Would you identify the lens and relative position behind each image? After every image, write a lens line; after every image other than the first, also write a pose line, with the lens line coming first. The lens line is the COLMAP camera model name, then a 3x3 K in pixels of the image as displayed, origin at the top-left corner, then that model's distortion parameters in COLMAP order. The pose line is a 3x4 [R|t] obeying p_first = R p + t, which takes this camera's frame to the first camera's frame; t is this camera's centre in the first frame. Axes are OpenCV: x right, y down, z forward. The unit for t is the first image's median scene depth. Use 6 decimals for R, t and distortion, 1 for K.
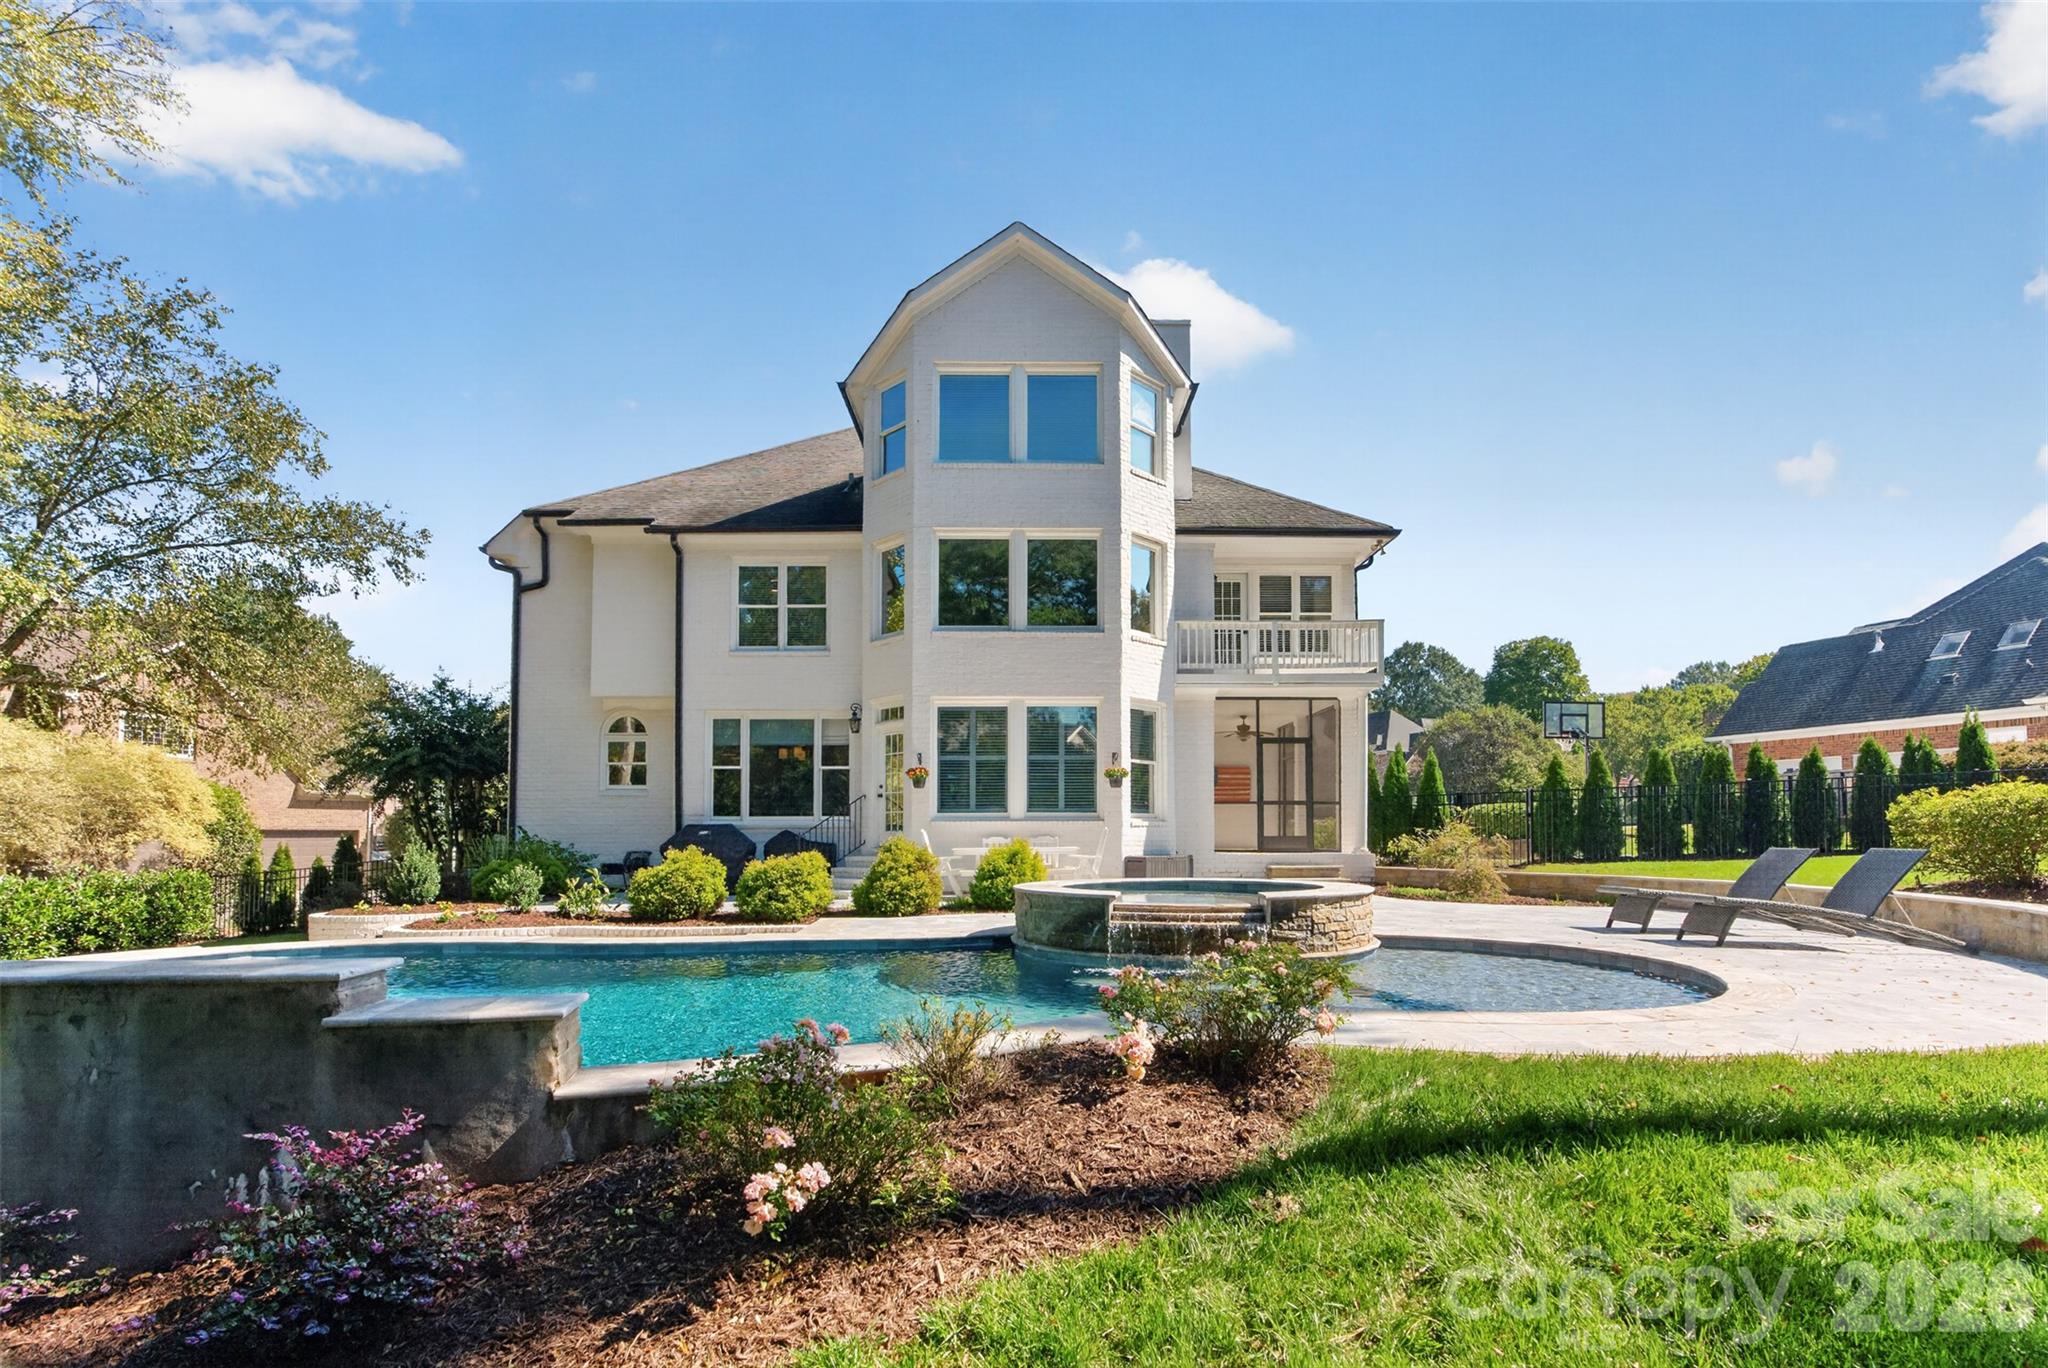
lens RADIAL K [[953.0, 0, 1022.9], [0, 953.0, 802.1], [0, 0, 1]] dist [0.003019, 0.000728]
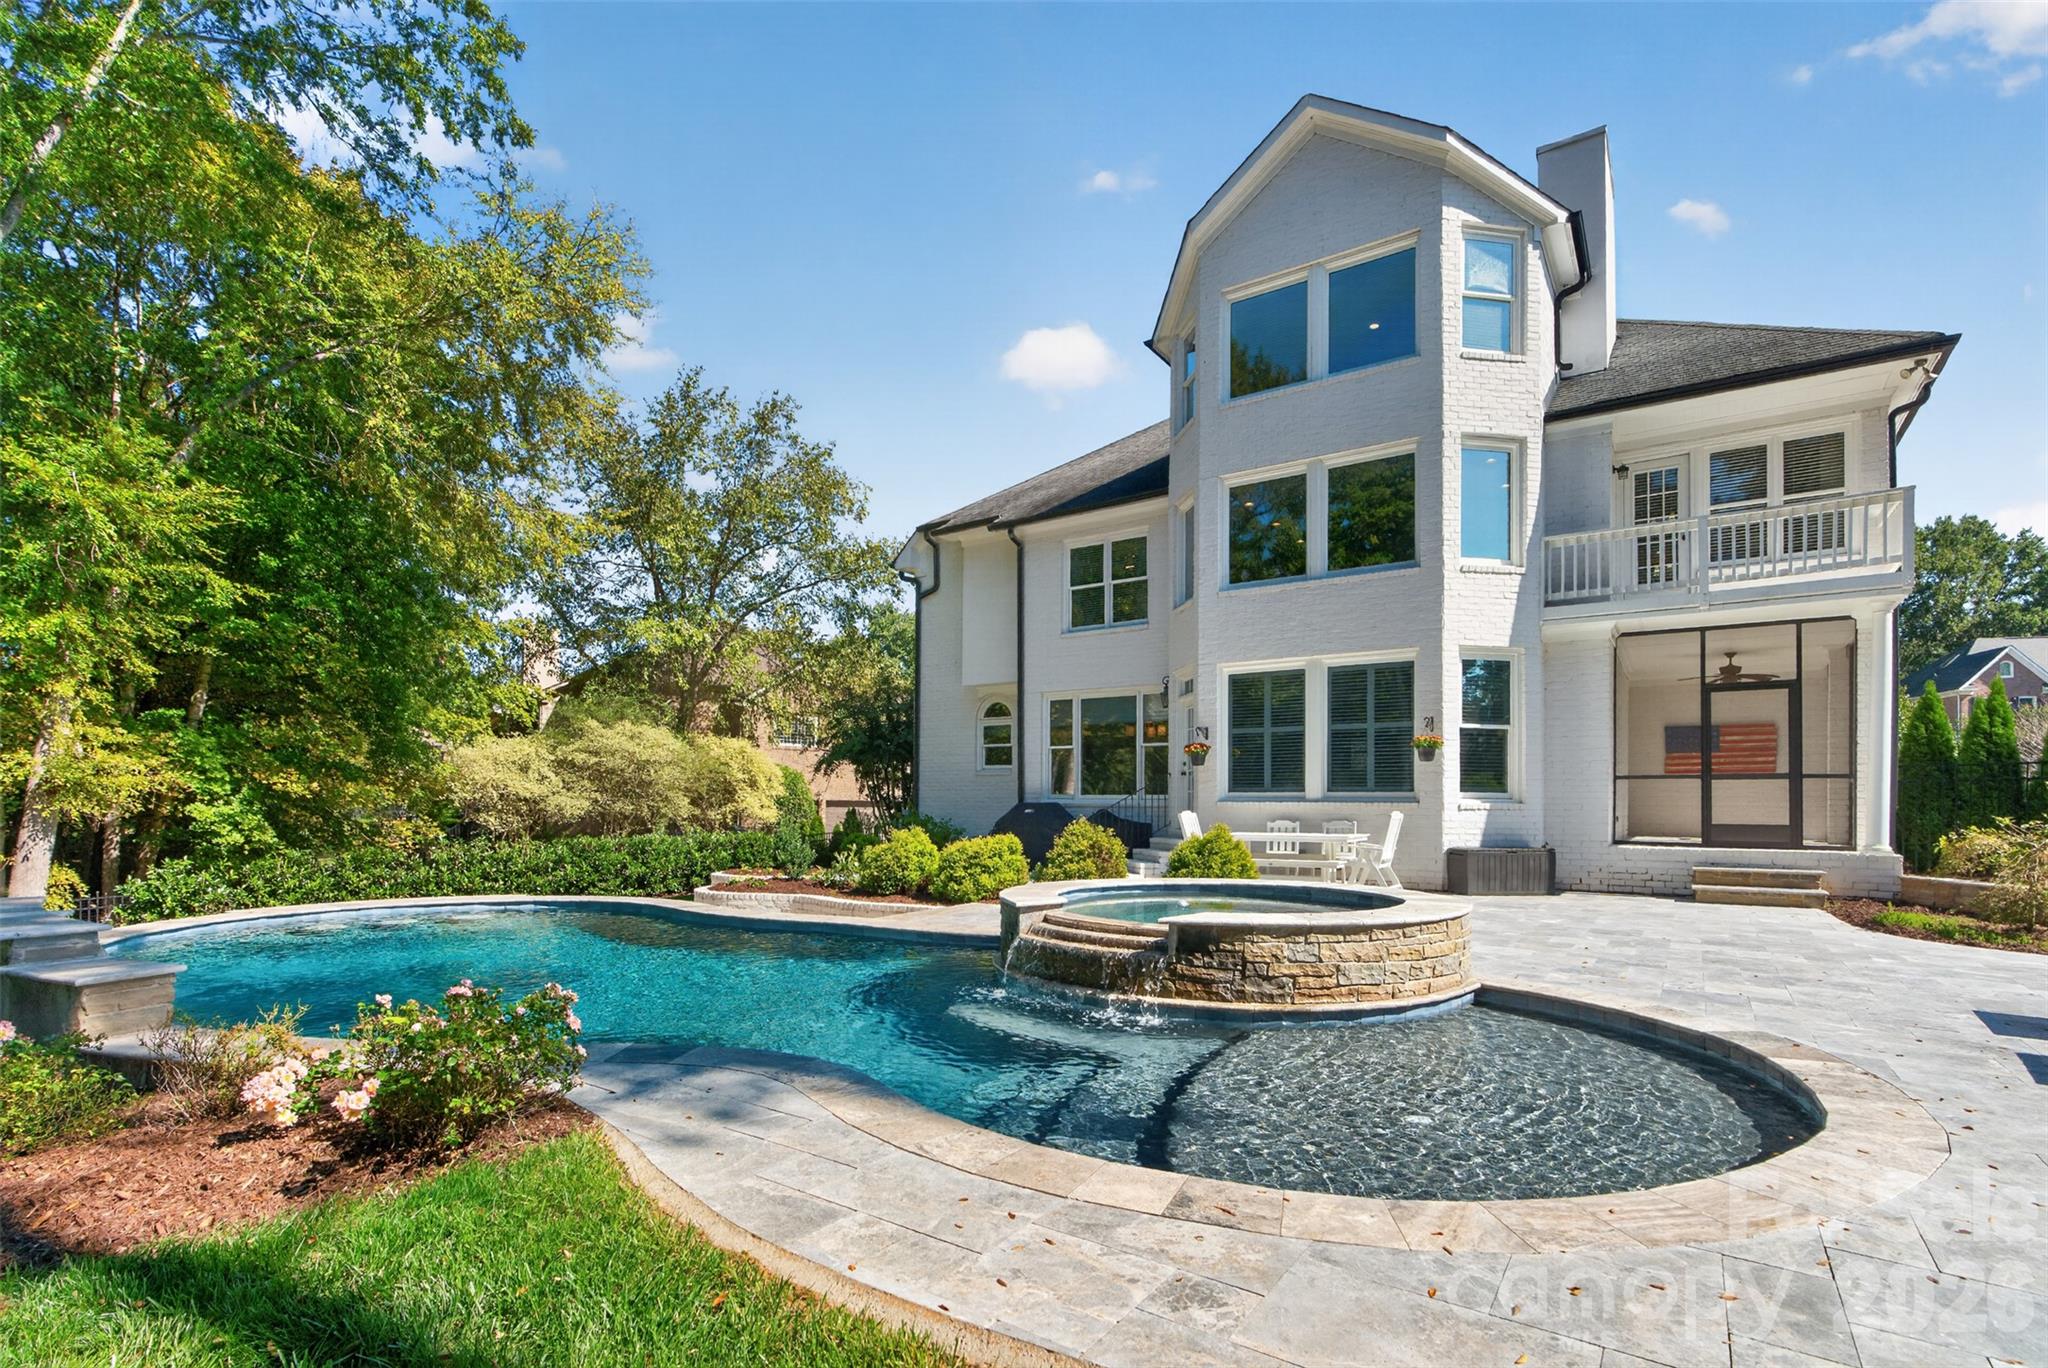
lens RADIAL K [[951.6, 0, 1025.5], [0, 951.6, 782.9], [0, 0, 1]] dist [0.011529, 0.000160]
pose [[0.819216, -0.004445, -0.573469, 0.257450], [0.011179, 0.999904, 0.008219, -0.006684], [0.573377, -0.013144, 0.819186, 0.141815]]
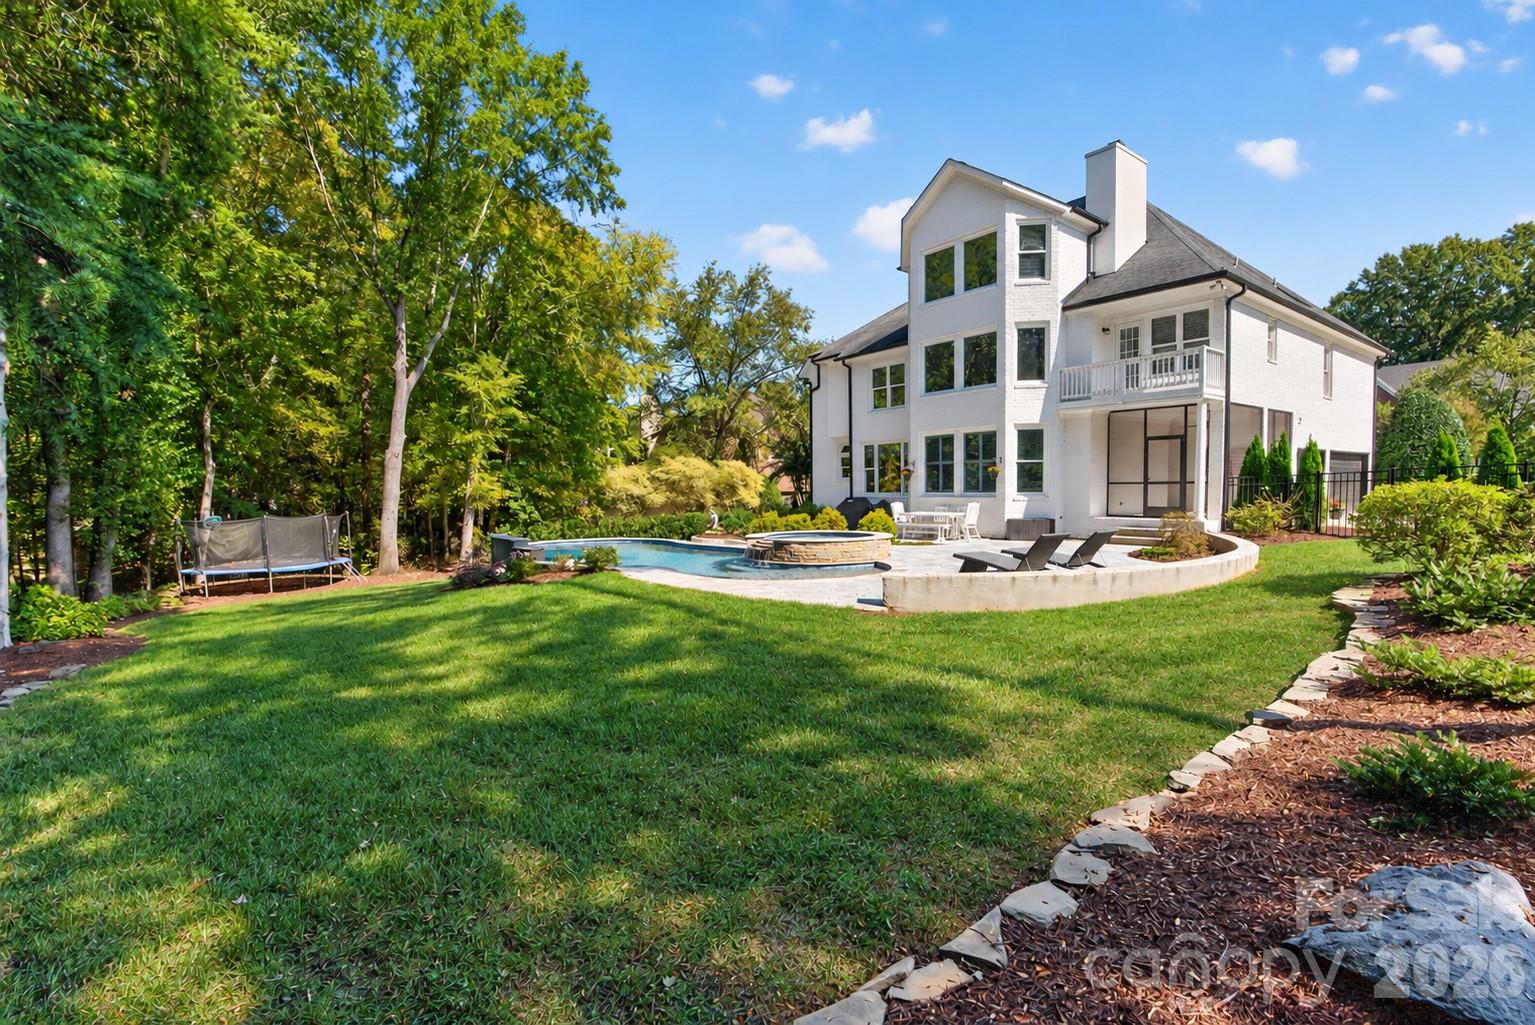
lens RADIAL K [[686.4, 0, 767.5], [0, 686.4, 512.5], [0, 0, 1]] dist [0.002511, 0.000442]
pose [[0.597600, 0.024346, -0.801424, 0.780903], [0.038217, 0.997538, 0.058801, -0.039495], [0.800883, -0.065768, 0.595199, -0.066599]]
